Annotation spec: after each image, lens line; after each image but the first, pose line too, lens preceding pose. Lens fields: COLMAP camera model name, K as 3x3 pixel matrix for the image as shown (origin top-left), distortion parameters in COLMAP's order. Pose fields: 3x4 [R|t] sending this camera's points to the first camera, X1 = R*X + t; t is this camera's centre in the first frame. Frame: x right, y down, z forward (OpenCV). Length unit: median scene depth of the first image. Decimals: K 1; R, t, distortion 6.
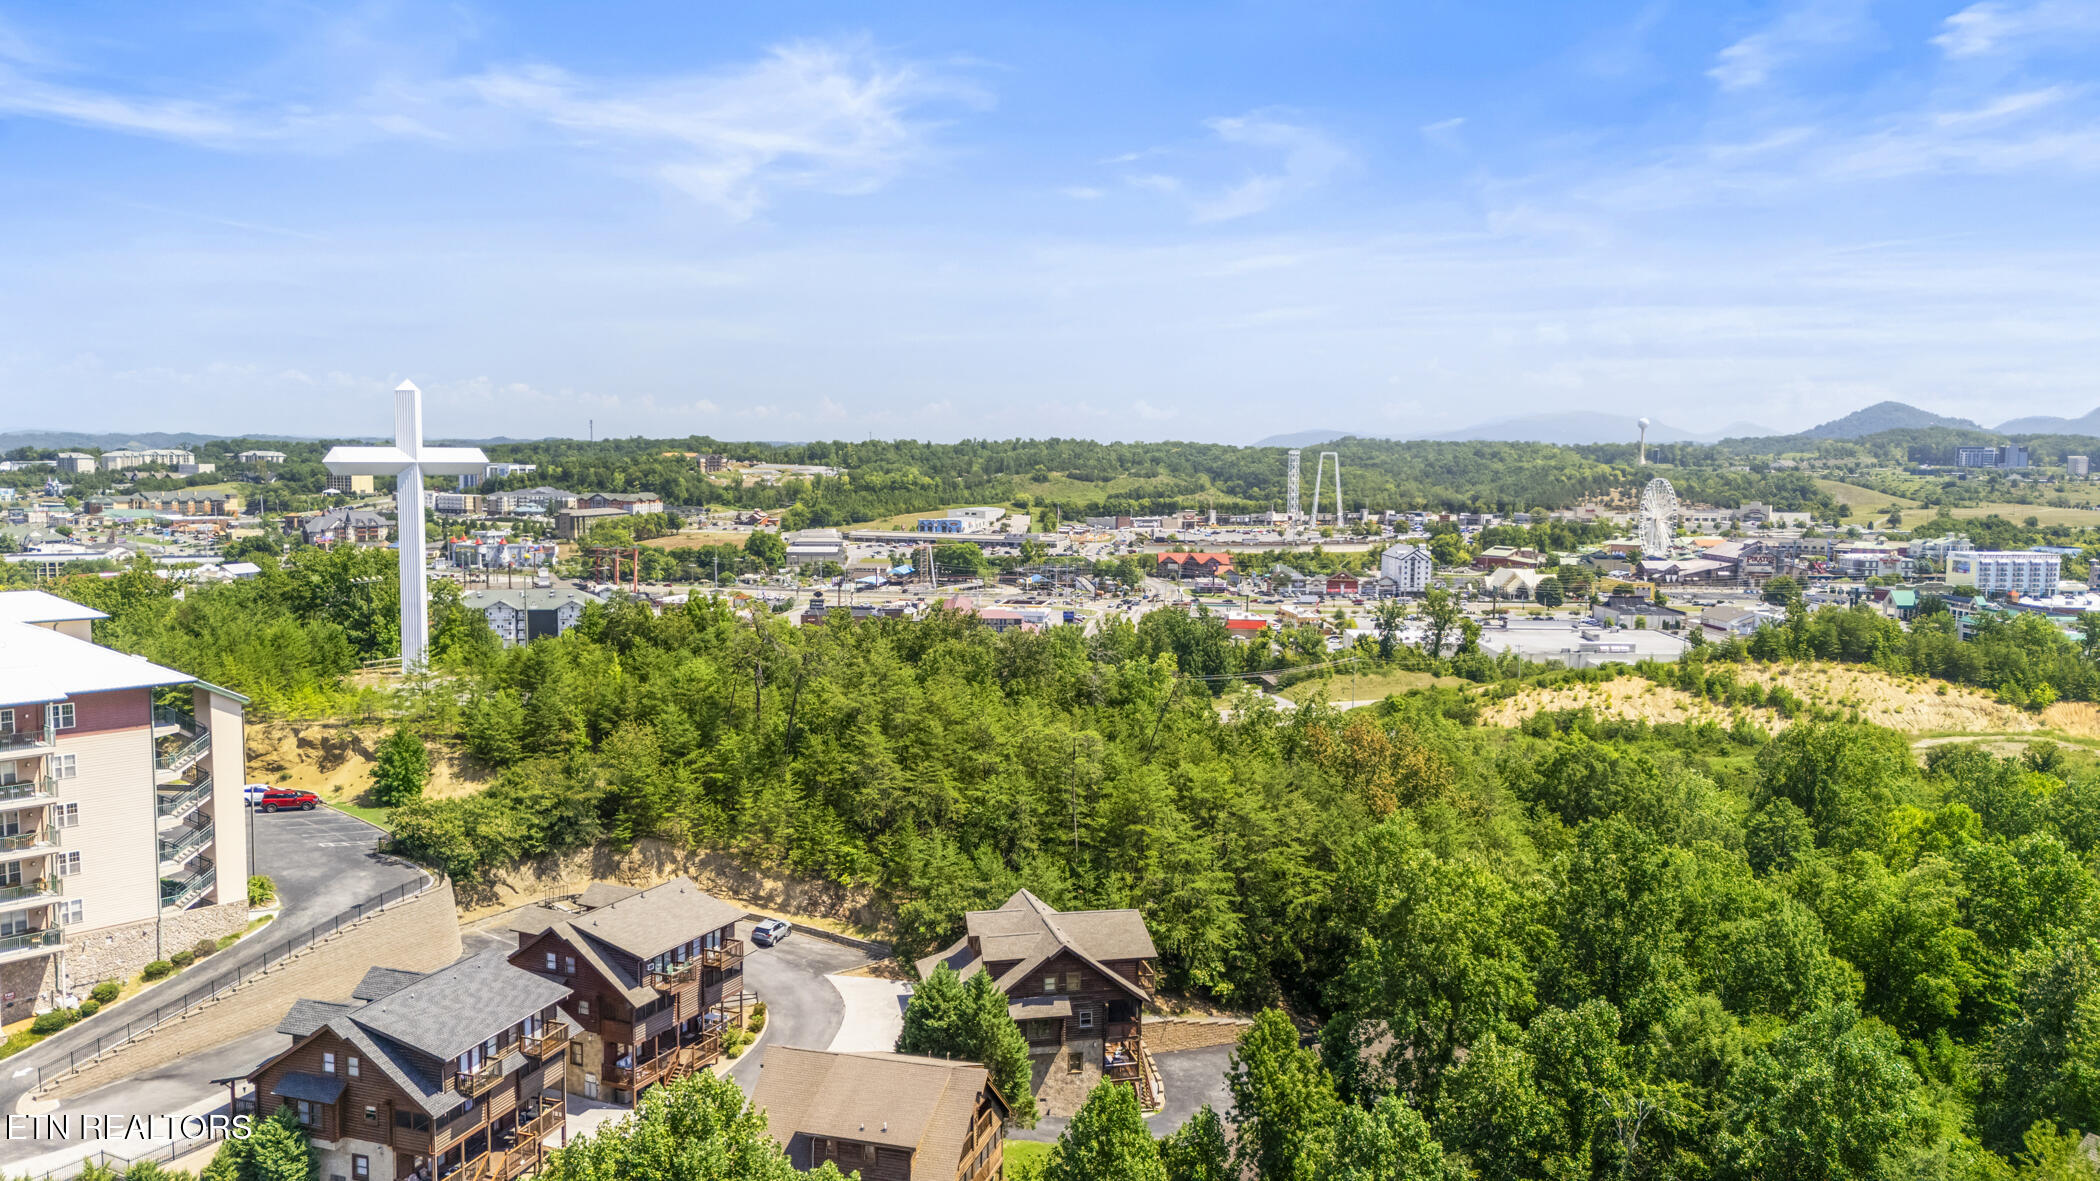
lens RADIAL K [[1581.5, 0, 1060.0], [0, 1581.5, 605.7], [0, 0, 1]] dist [0.022947, -0.004387]
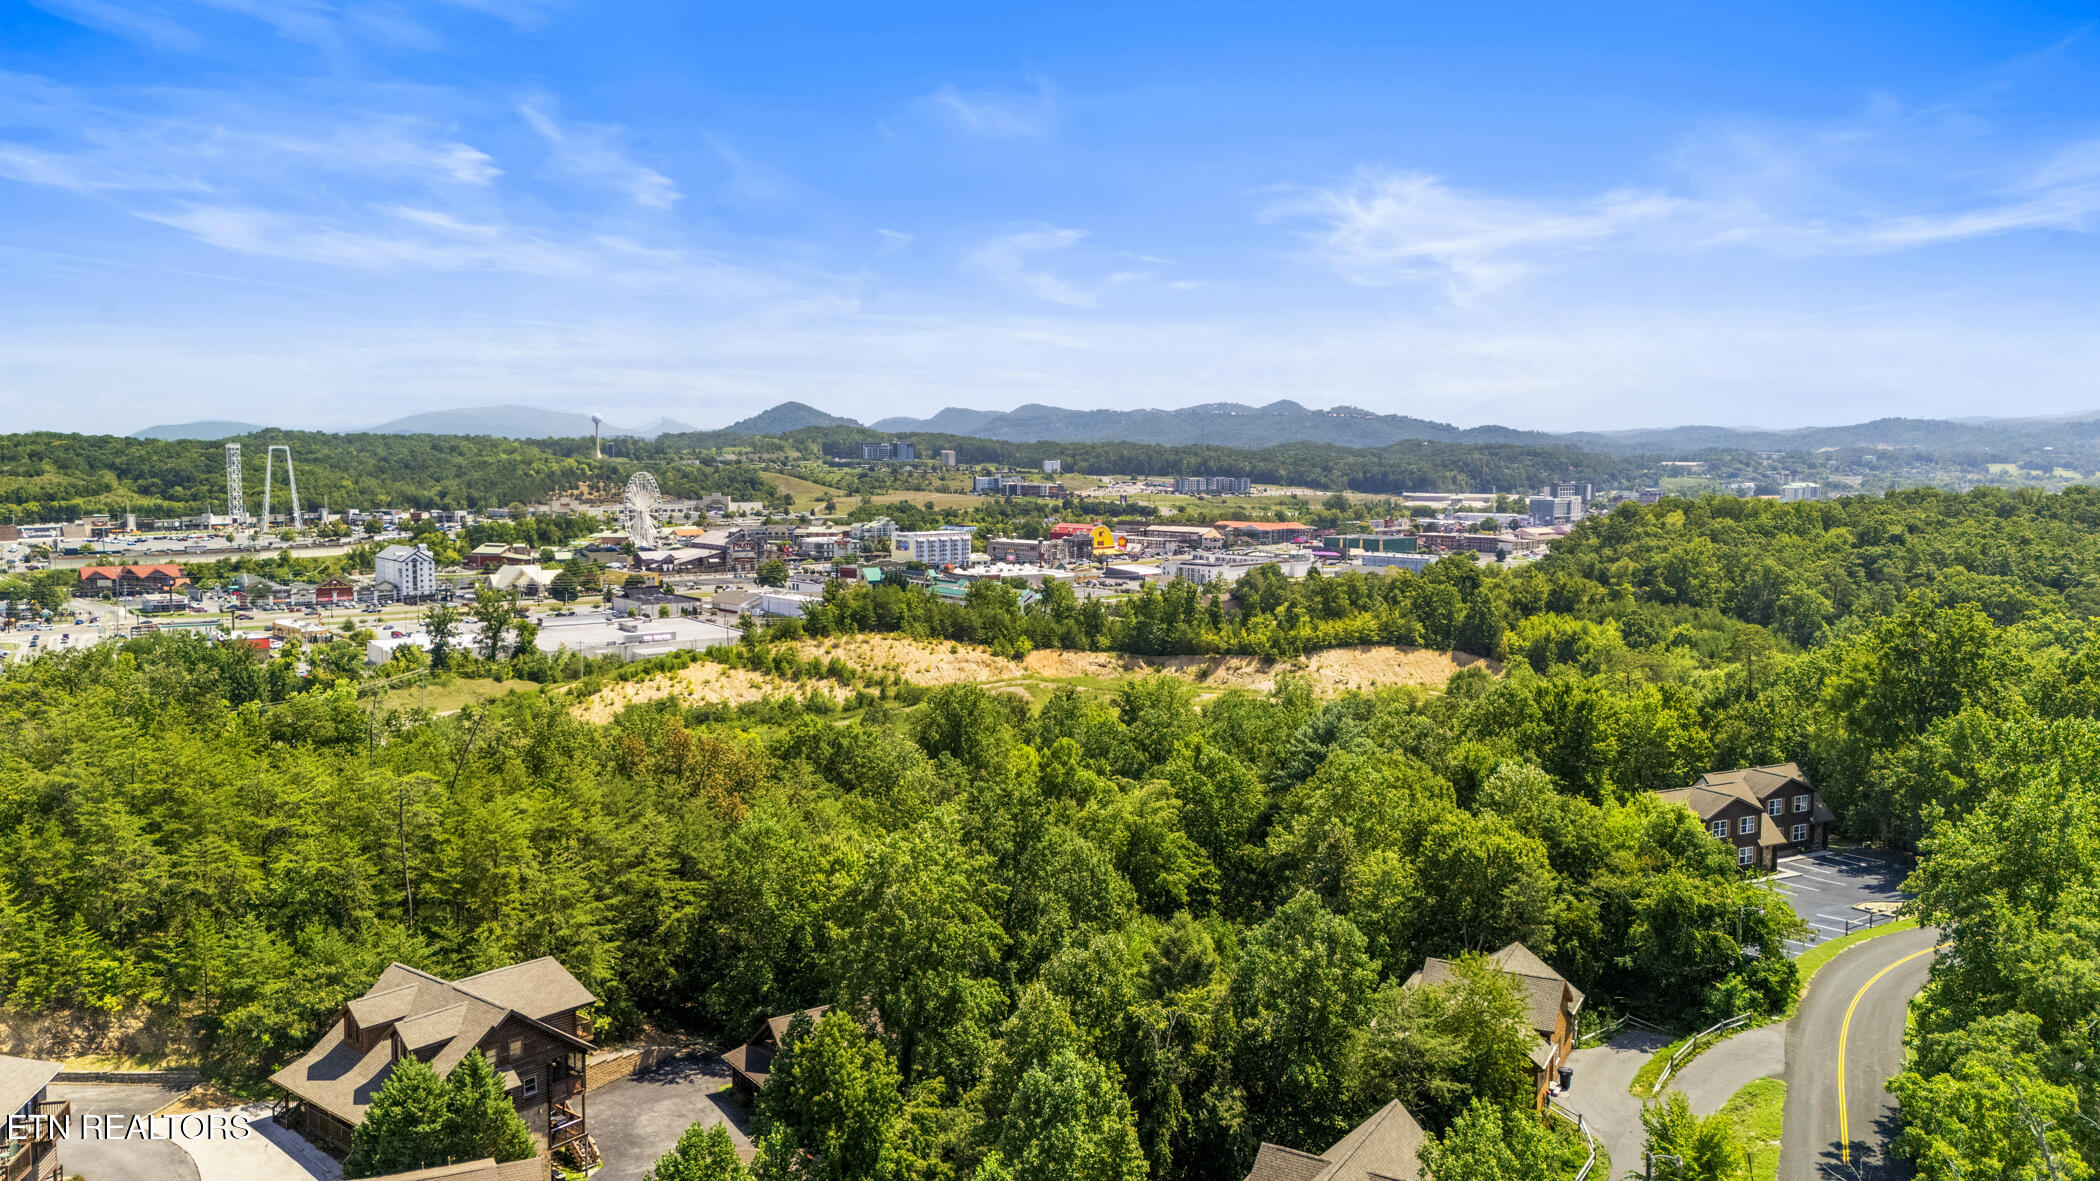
lens RADIAL K [[1581.5, 0, 1060.0], [0, 1581.5, 605.7], [0, 0, 1]] dist [0.022947, -0.004387]
pose [[0.751168, -0.066046, 0.656799, -0.105931], [0.063102, 0.997610, 0.028149, -0.005014], [-0.657089, 0.020300, 0.753540, 0.042486]]
